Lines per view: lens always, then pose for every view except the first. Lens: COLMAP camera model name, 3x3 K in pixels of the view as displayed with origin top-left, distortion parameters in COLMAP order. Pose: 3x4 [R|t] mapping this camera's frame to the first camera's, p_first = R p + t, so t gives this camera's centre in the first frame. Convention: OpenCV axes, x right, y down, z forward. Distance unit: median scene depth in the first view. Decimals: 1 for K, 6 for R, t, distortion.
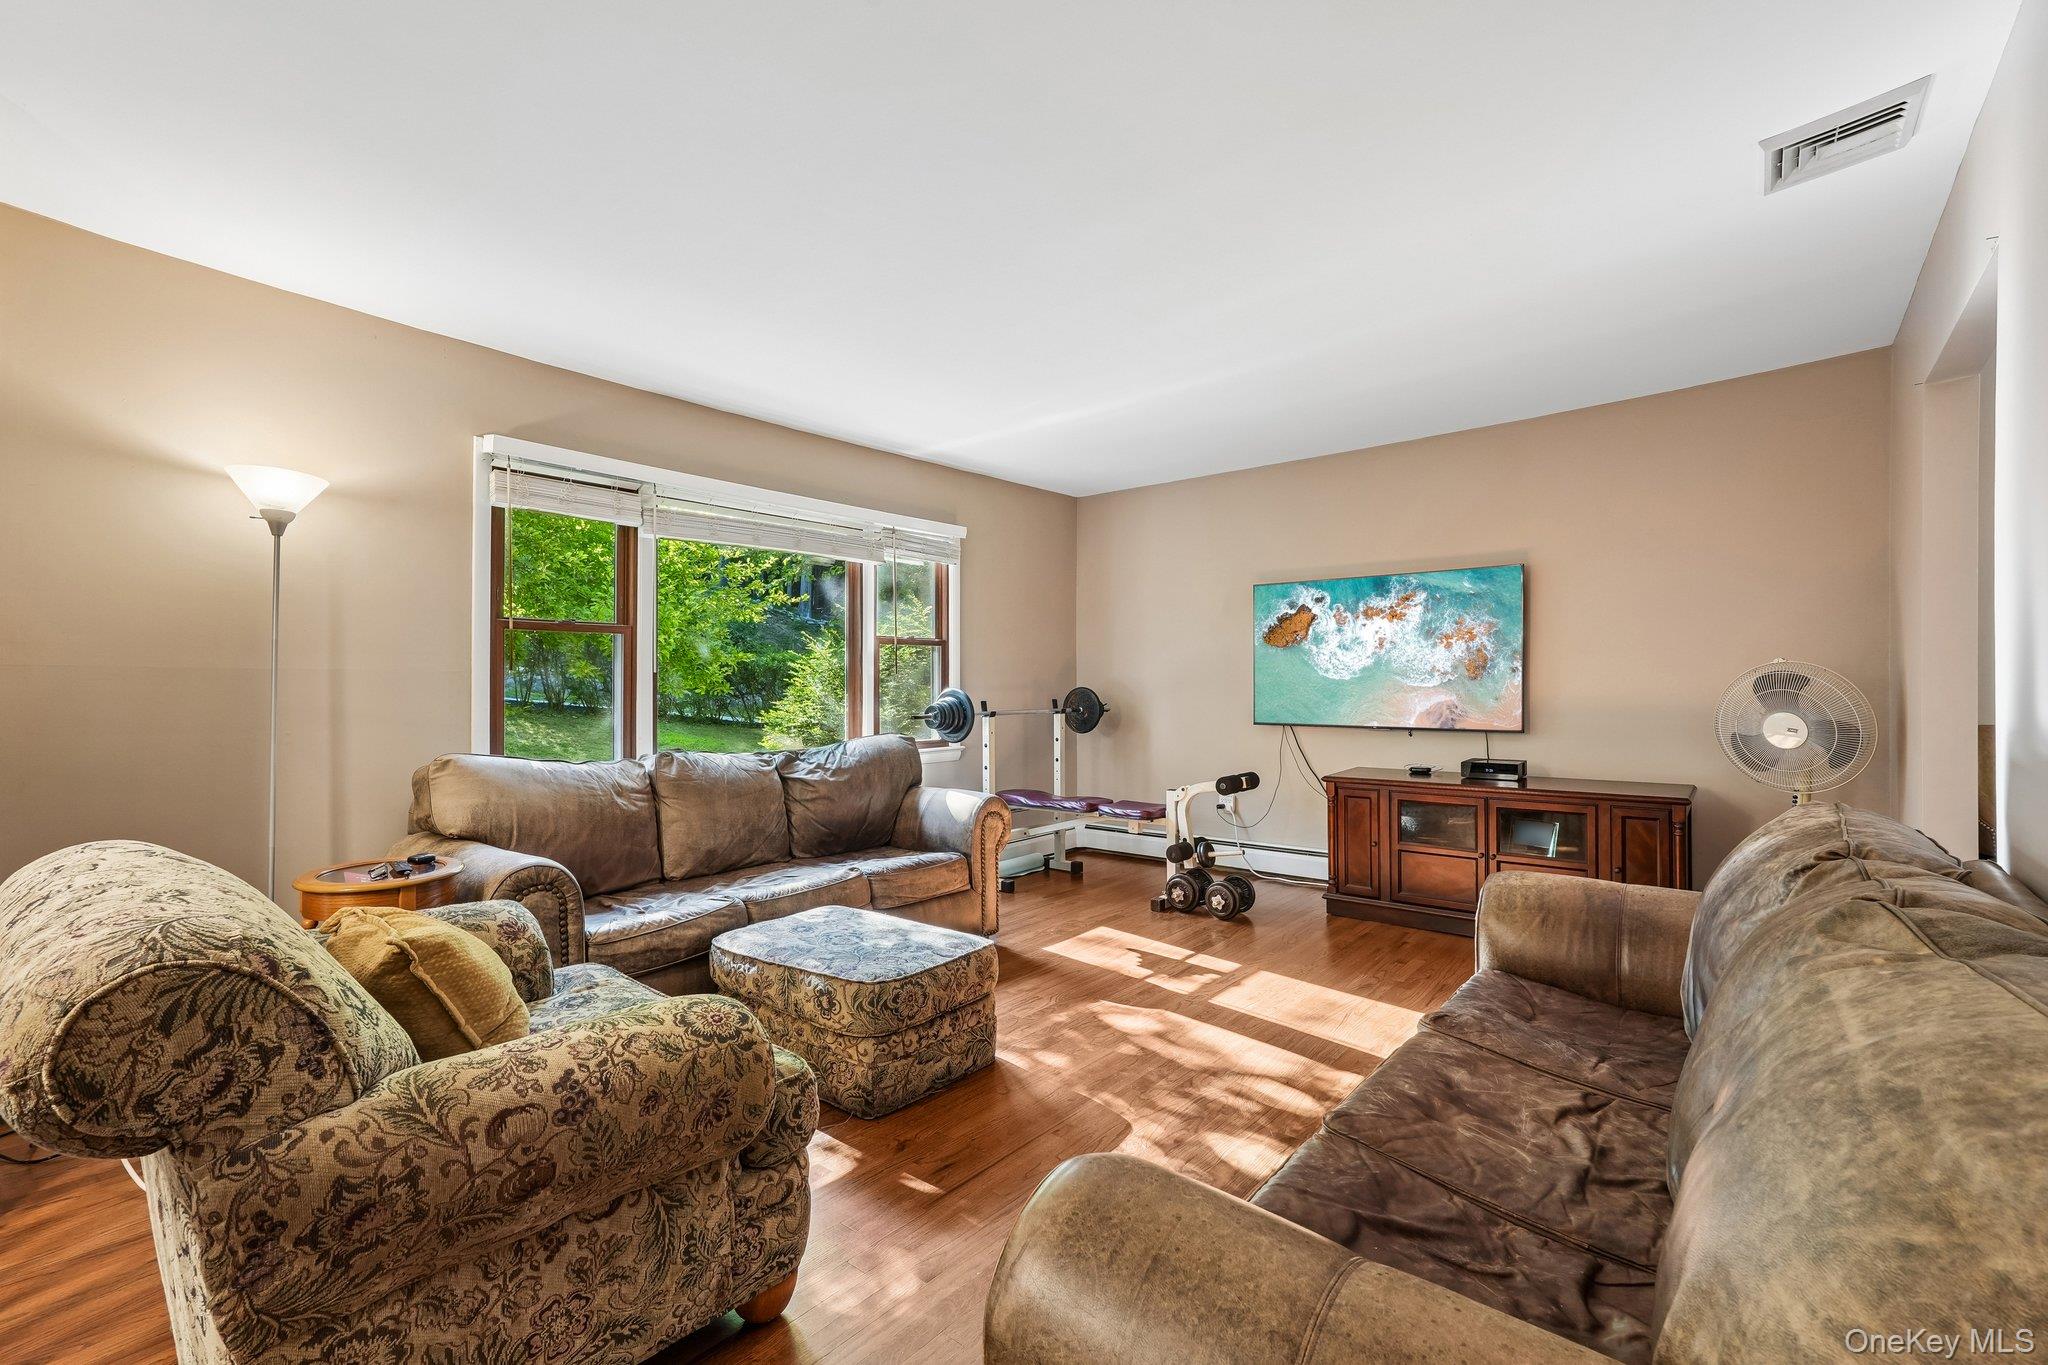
lens RADIAL K [[931.2, 0, 1038.6], [0, 931.2, 679.8], [0, 0, 1]] dist [-0.000640, 0.000490]
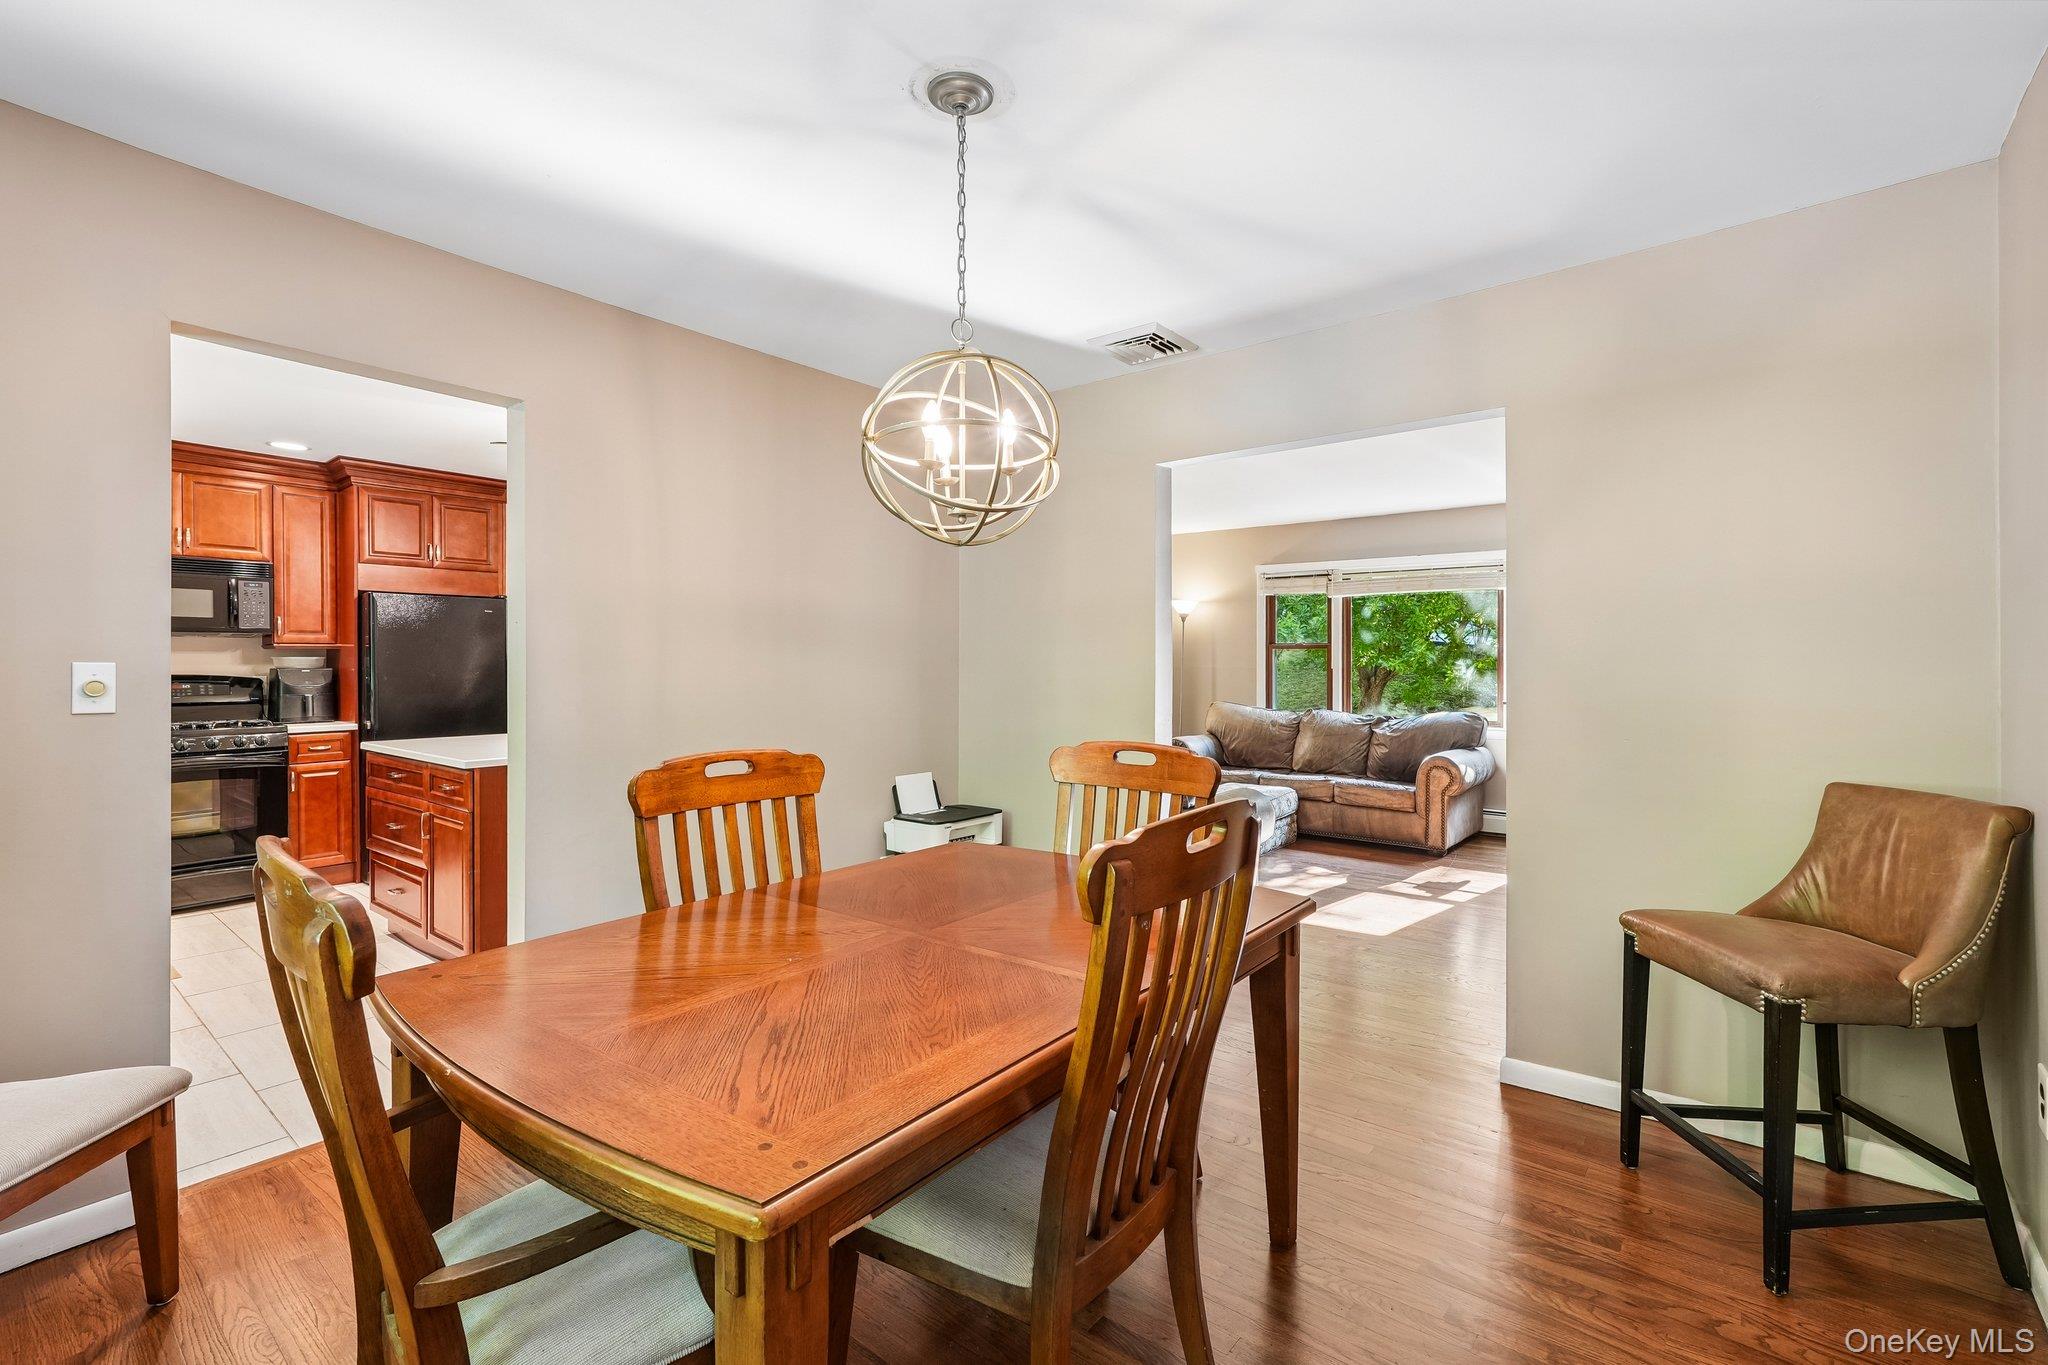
lens RADIAL K [[918.6, 0, 1021.0], [0, 918.6, 688.2], [0, 0, 1]] dist [-0.001438, 0.000462]
pose [[-0.005822, 0.023390, -0.999709, 1.424333], [-0.004619, 0.999715, 0.023417, -0.008803], [0.999972, 0.004754, -0.005713, 0.360892]]
